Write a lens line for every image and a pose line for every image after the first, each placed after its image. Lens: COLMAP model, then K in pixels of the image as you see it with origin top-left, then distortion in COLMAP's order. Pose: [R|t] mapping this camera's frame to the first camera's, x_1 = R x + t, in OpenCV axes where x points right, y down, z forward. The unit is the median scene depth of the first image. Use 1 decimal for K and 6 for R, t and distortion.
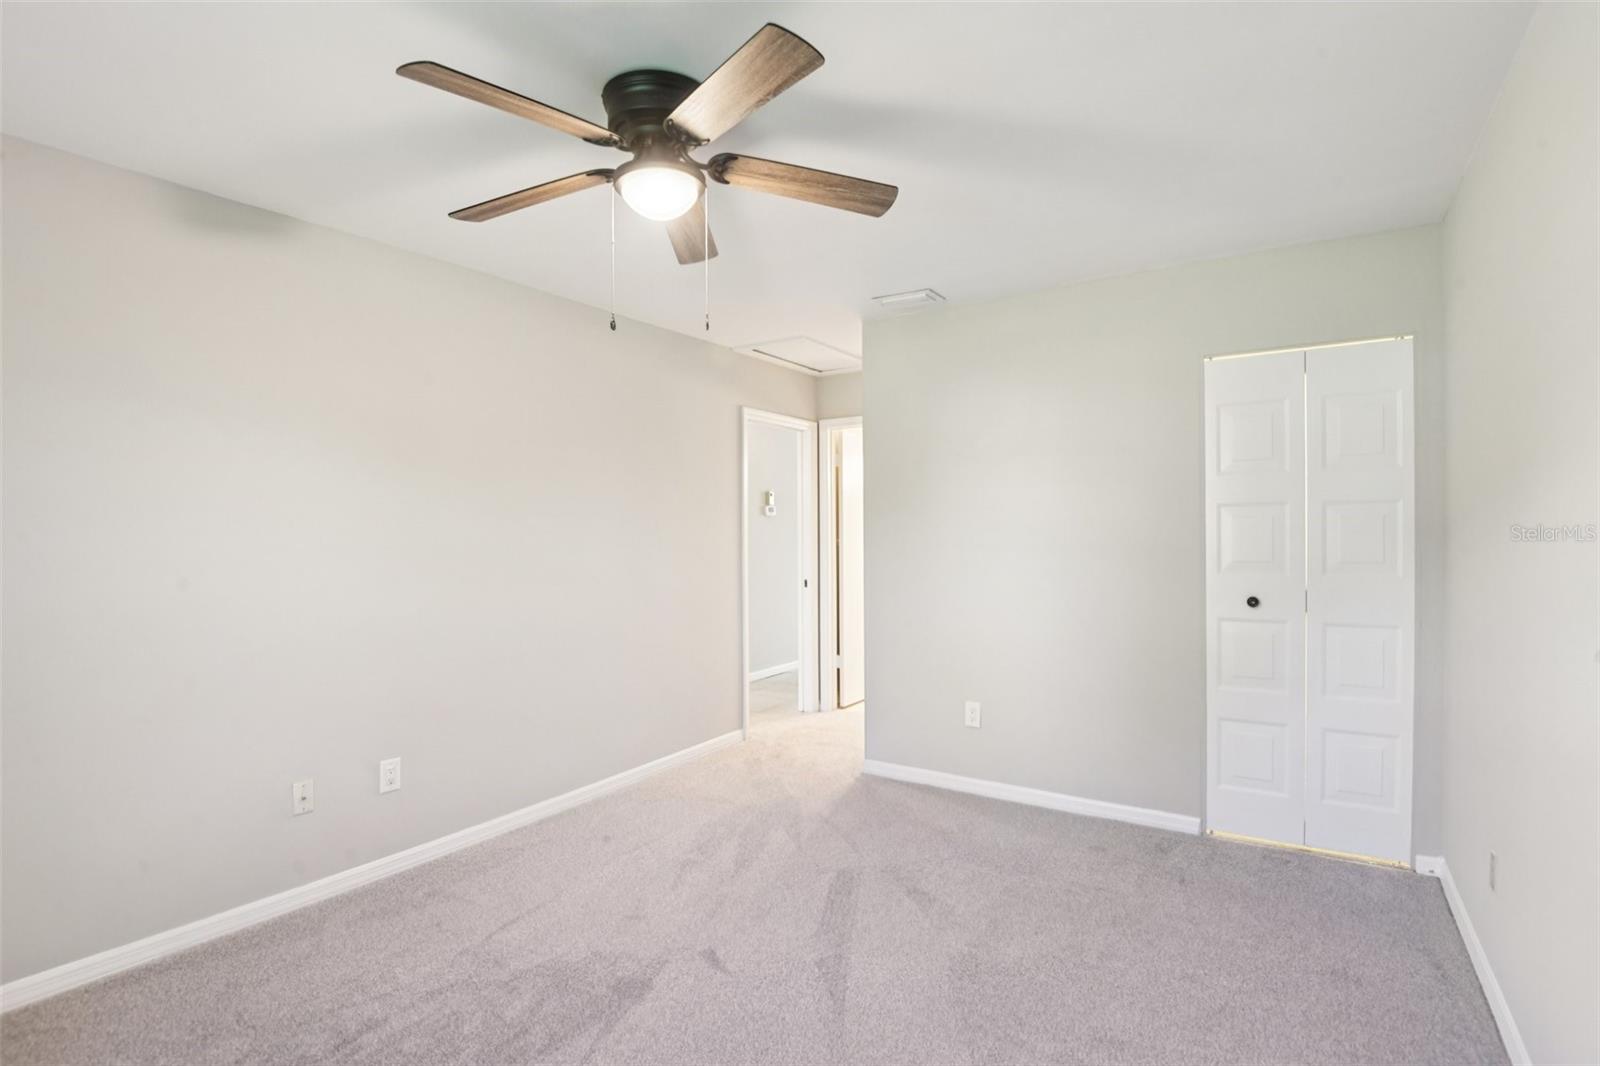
lens RADIAL K [[764.9, 0, 803.8], [0, 764.9, 531.8], [0, 0, 1]] dist [-0.027306, -0.009075]
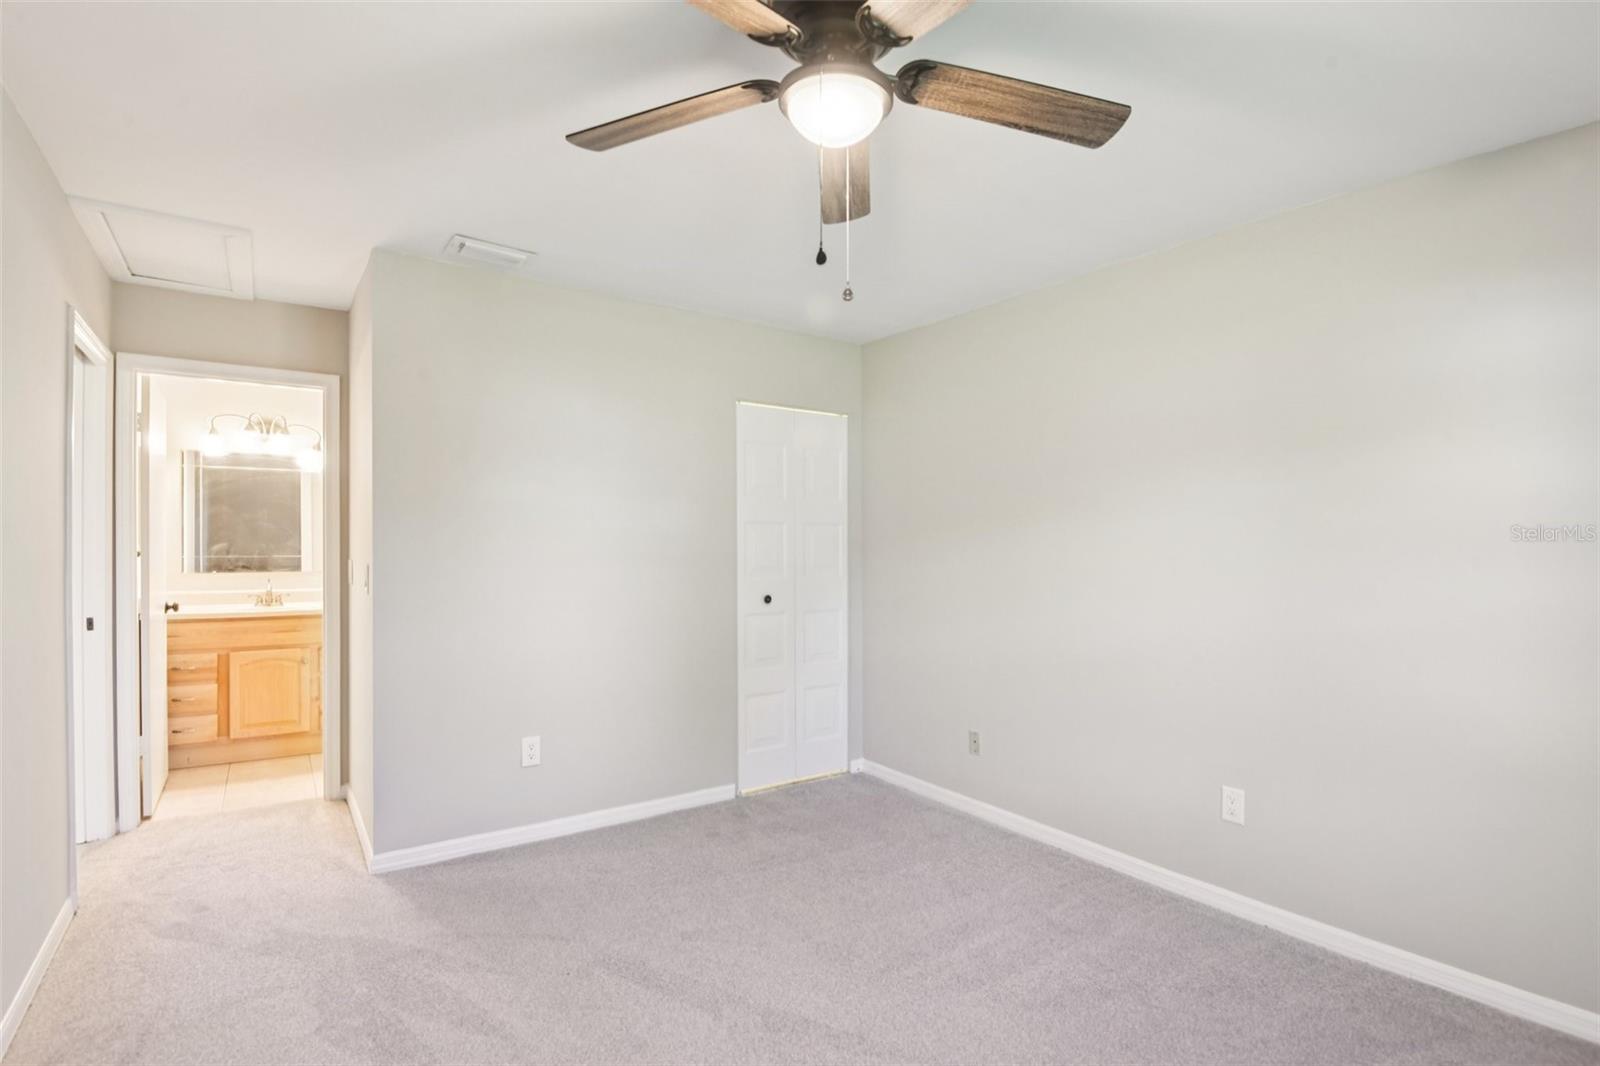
lens RADIAL K [[764.9, 0, 805.1], [0, 764.9, 543.2], [0, 0, 1]] dist [-0.027306, -0.009075]
pose [[0.346491, 0.014948, 0.937934, -0.578577], [-0.007335, 0.999886, -0.013225, 0.013654], [-0.938024, -0.002297, 0.346561, 0.481038]]
